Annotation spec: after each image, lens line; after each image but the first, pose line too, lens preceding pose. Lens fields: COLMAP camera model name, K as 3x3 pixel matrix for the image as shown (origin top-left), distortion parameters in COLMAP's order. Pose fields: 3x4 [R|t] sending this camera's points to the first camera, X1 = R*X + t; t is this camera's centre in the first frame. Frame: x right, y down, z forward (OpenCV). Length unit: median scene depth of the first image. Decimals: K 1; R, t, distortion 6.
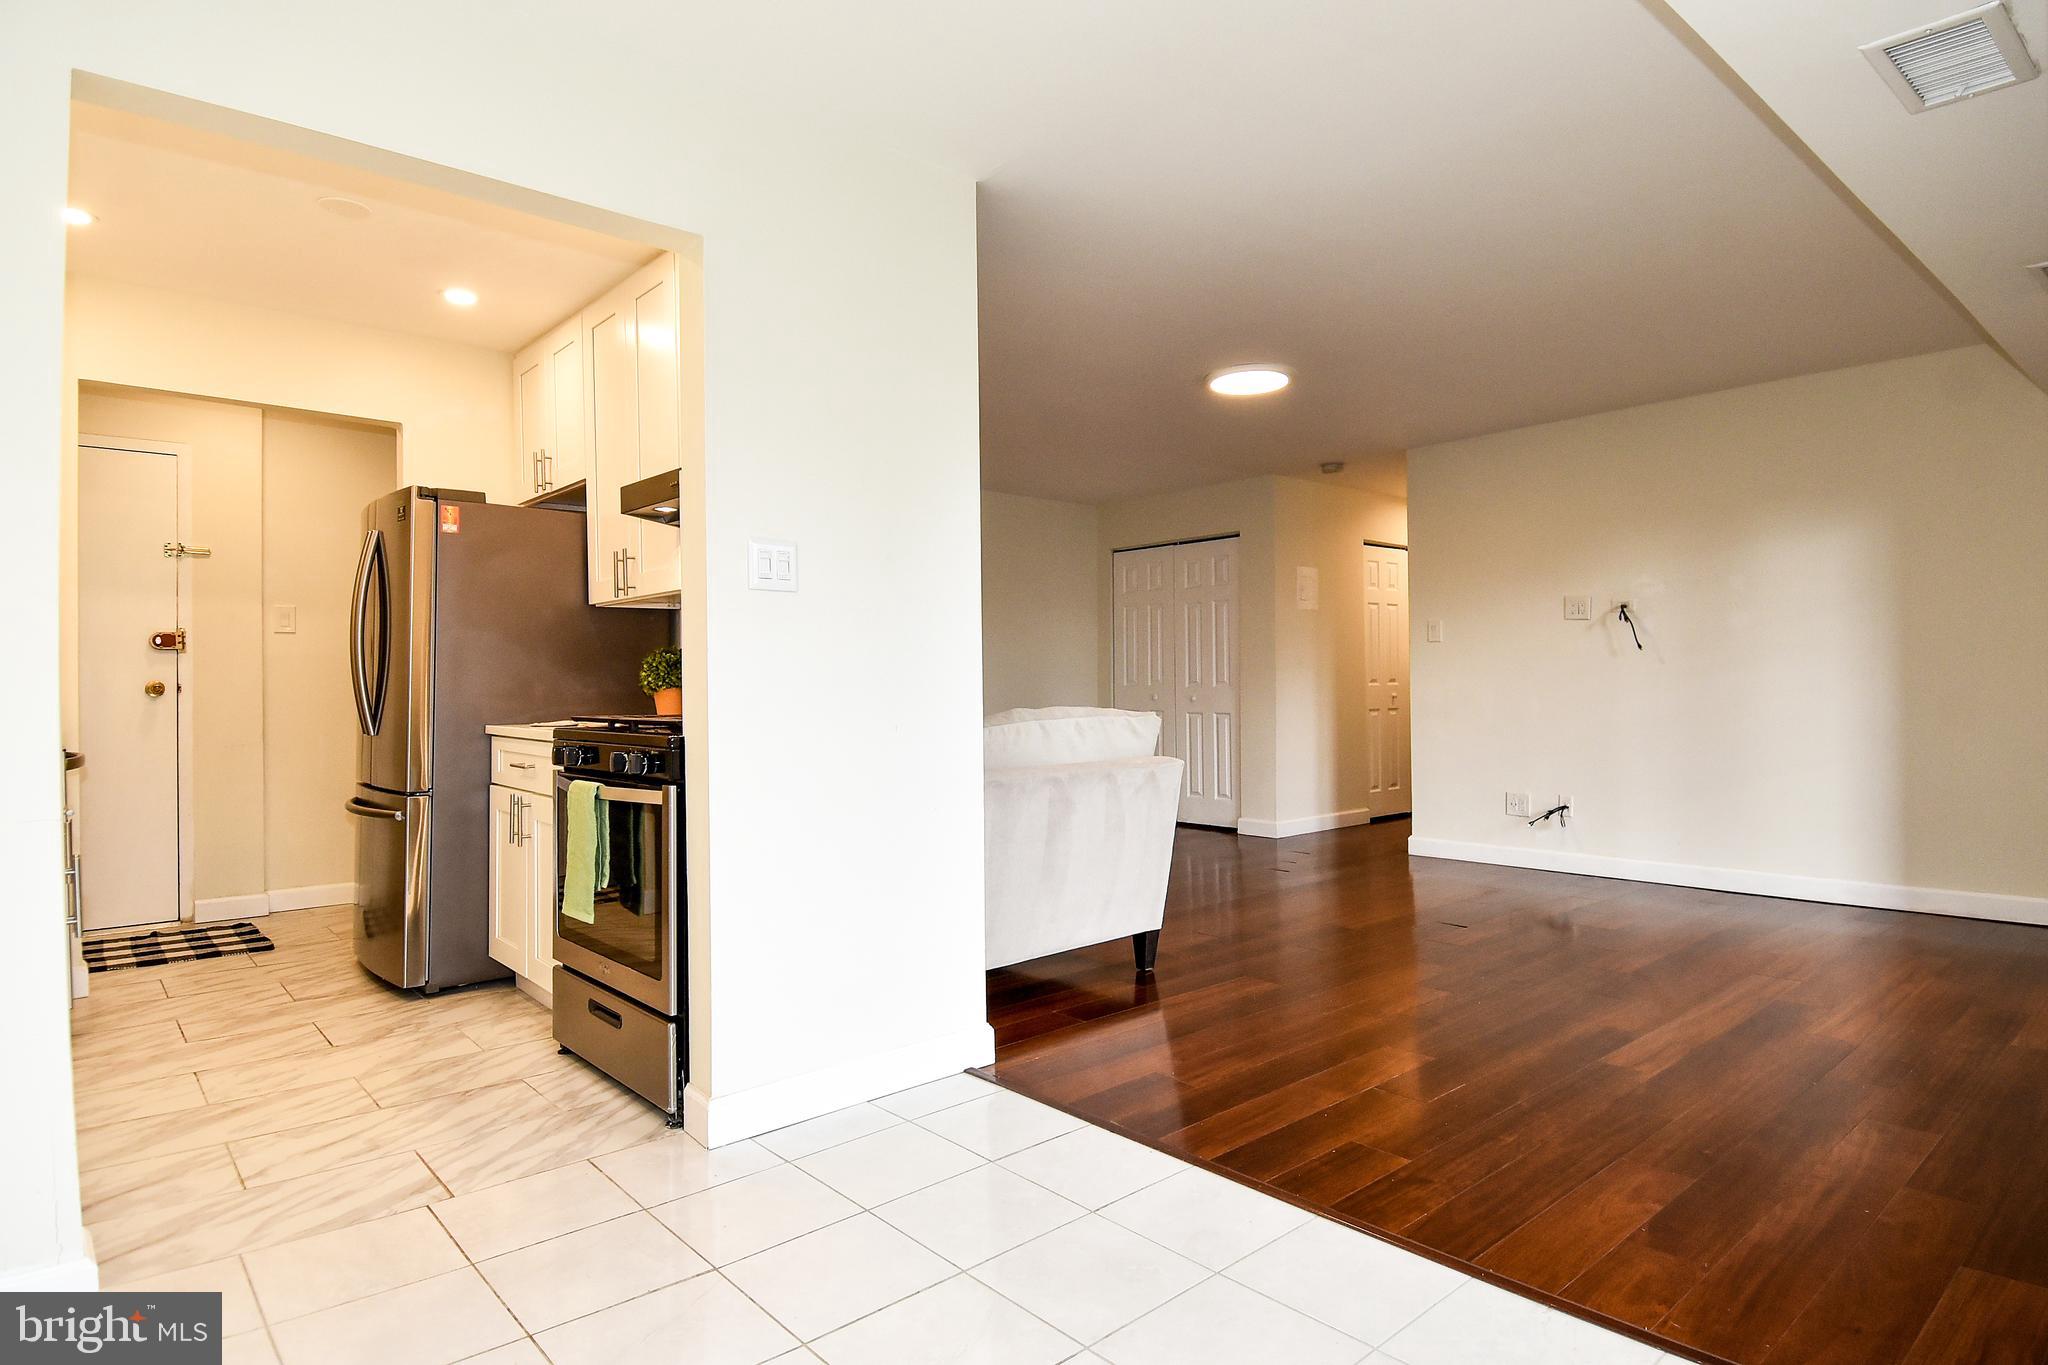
lens RADIAL K [[1083.2, 0, 1053.0], [0, 1083.2, 699.1], [0, 0, 1]] dist [0.031998, -0.030851]
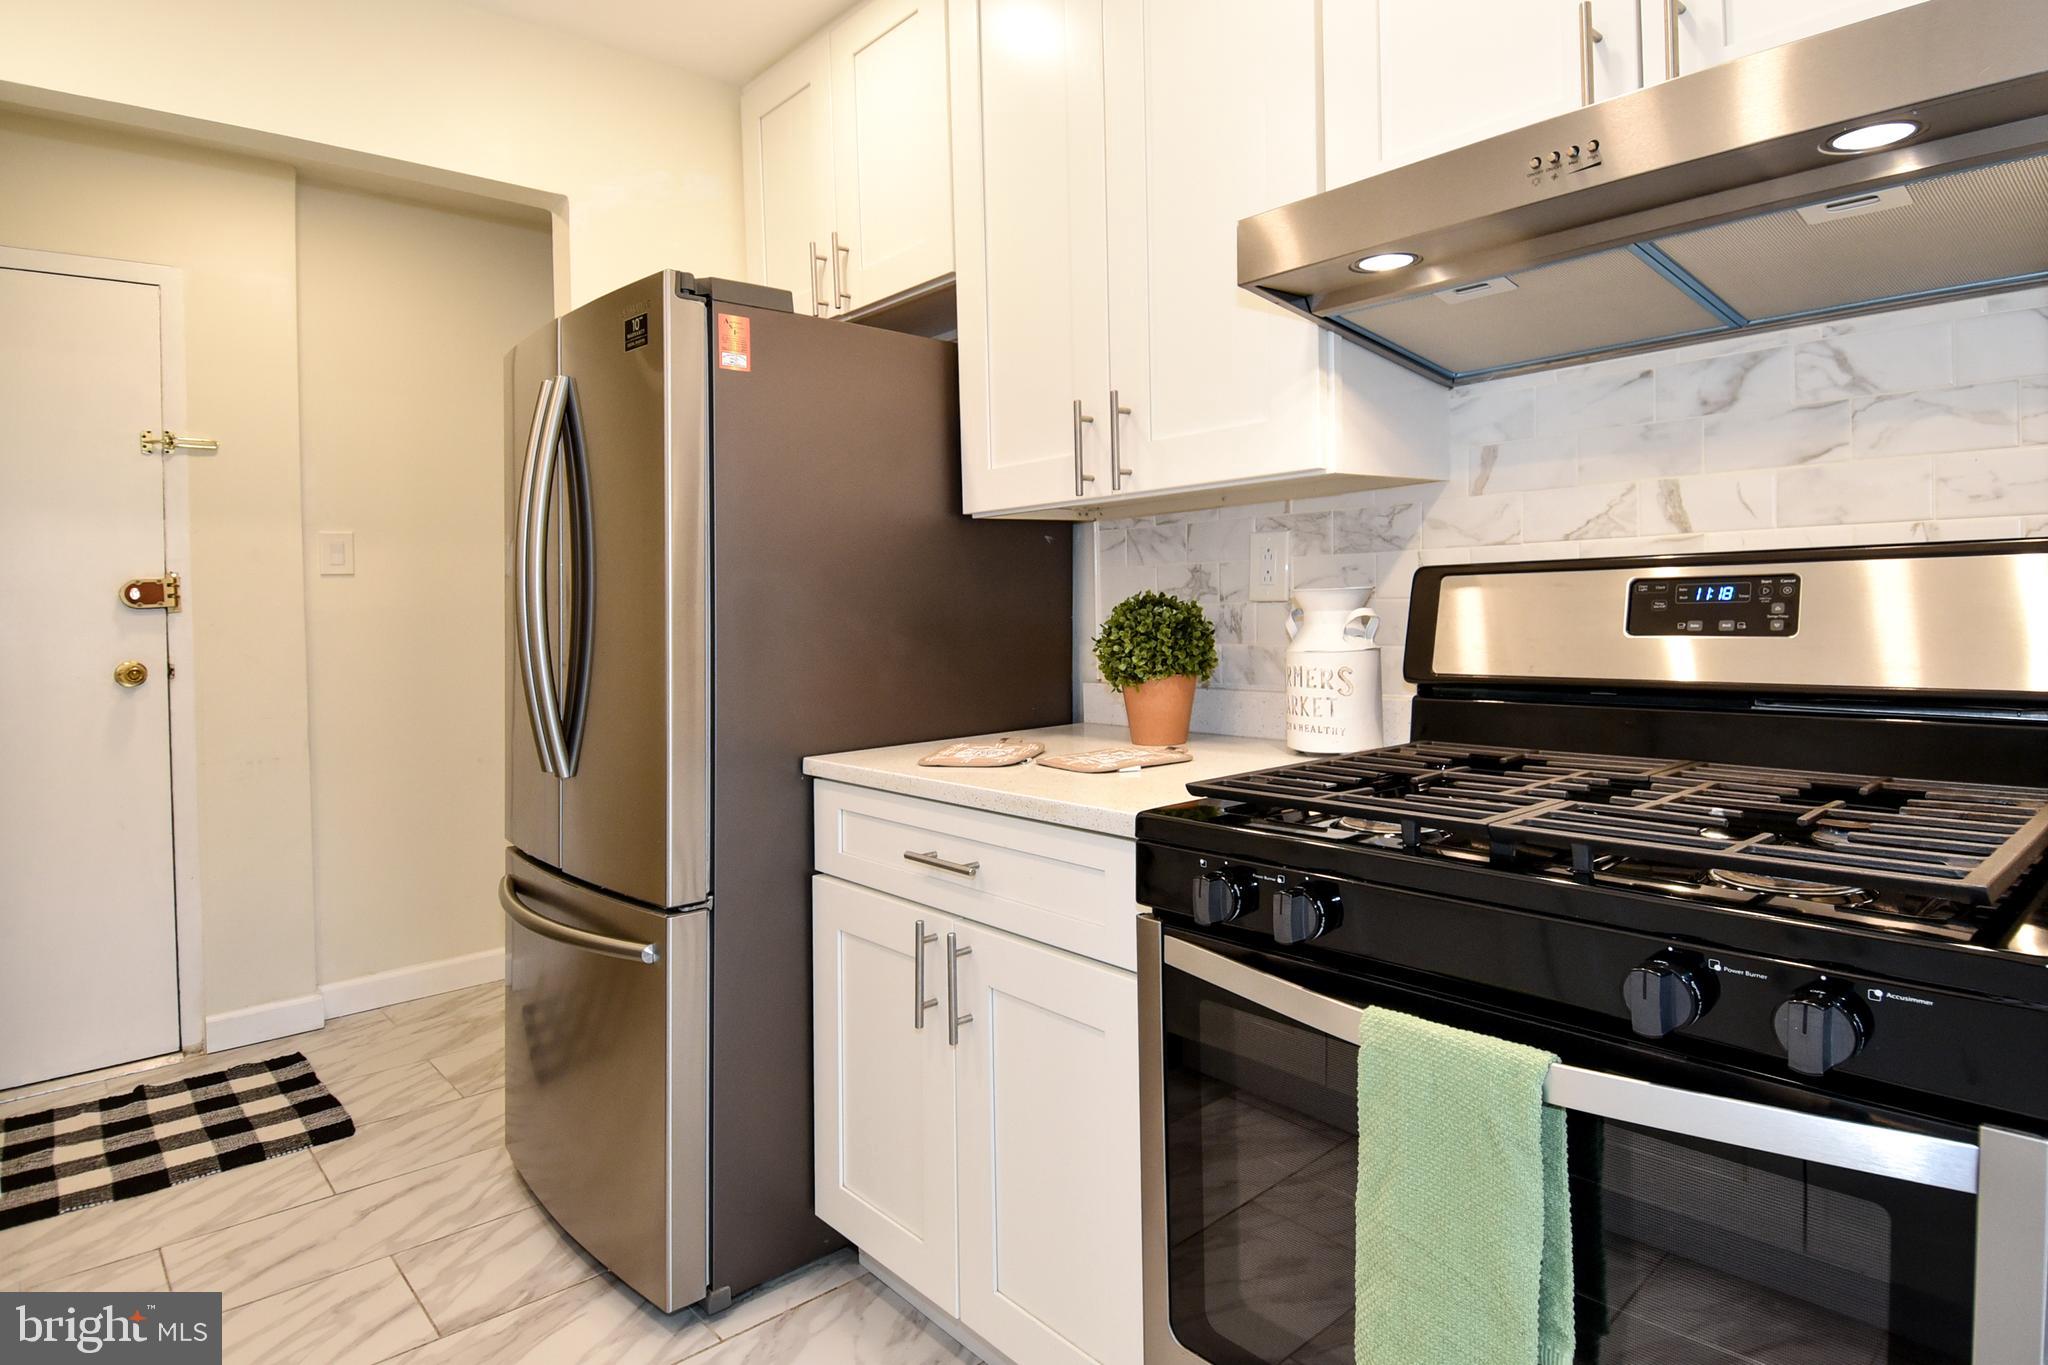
lens RADIAL K [[1151.0, 0, 1102.8], [0, 1151.0, 622.5], [0, 0, 1]] dist [0.022413, -0.021629]
pose [[0.999678, -0.022543, 0.011663, -0.357678], [0.022512, 0.999743, 0.002742, -0.033514], [-0.011721, -0.002478, 0.999928, 0.432990]]
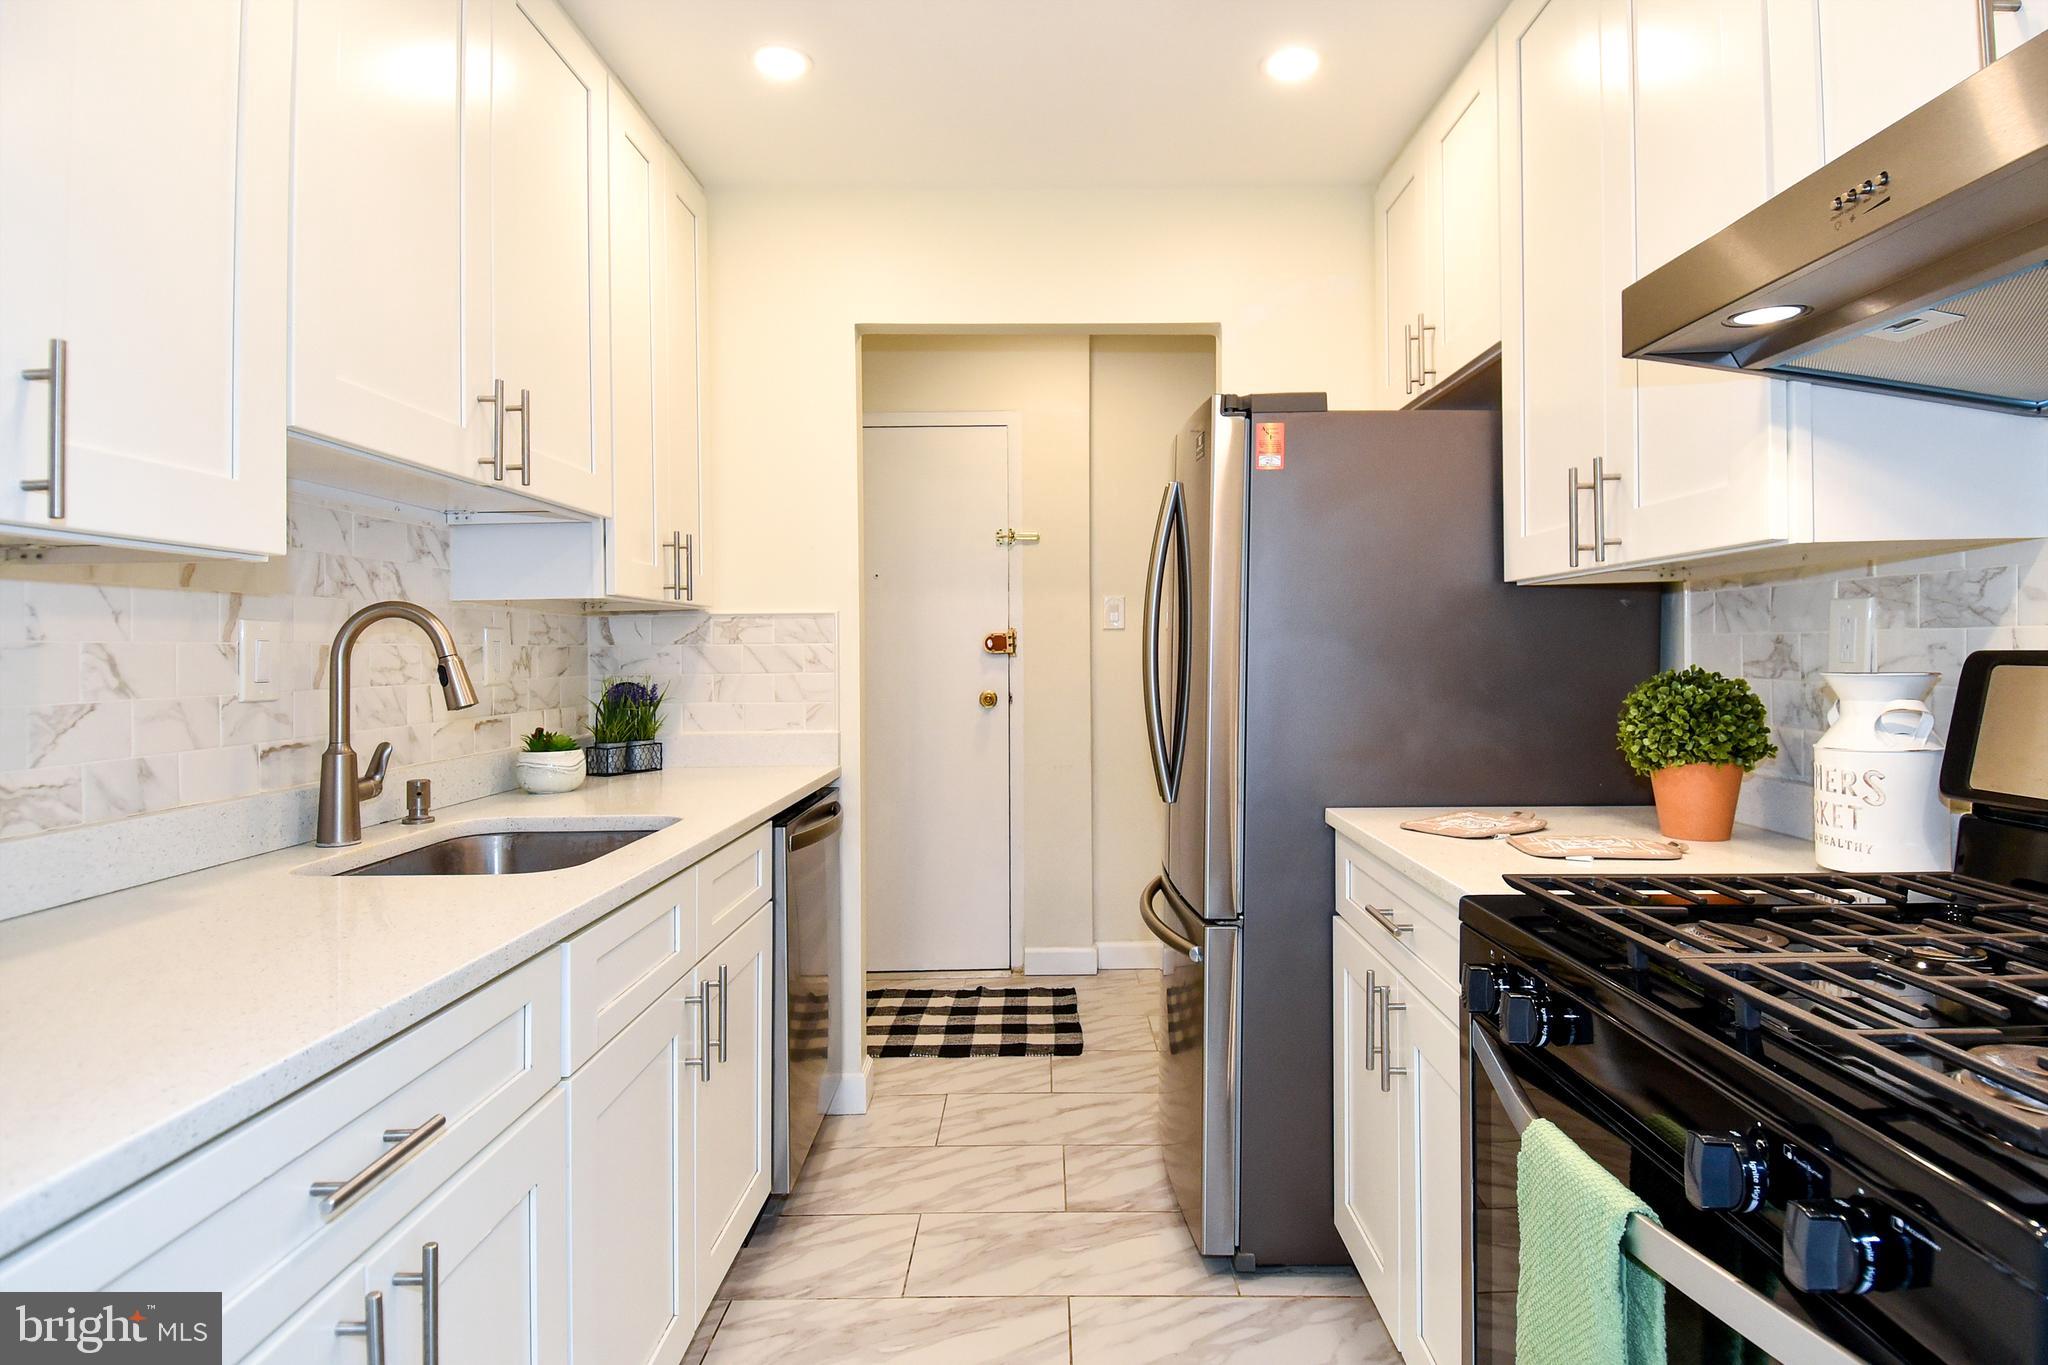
lens RADIAL K [[1151.0, 0, 1058.6], [0, 1151.0, 655.6], [0, 0, 1]] dist [0.022413, -0.021629]
pose [[0.748013, -0.002412, -0.663680, -0.212969], [-0.003629, 0.999964, -0.007724, -0.045268], [0.663674, 0.008186, 0.747977, 0.430543]]
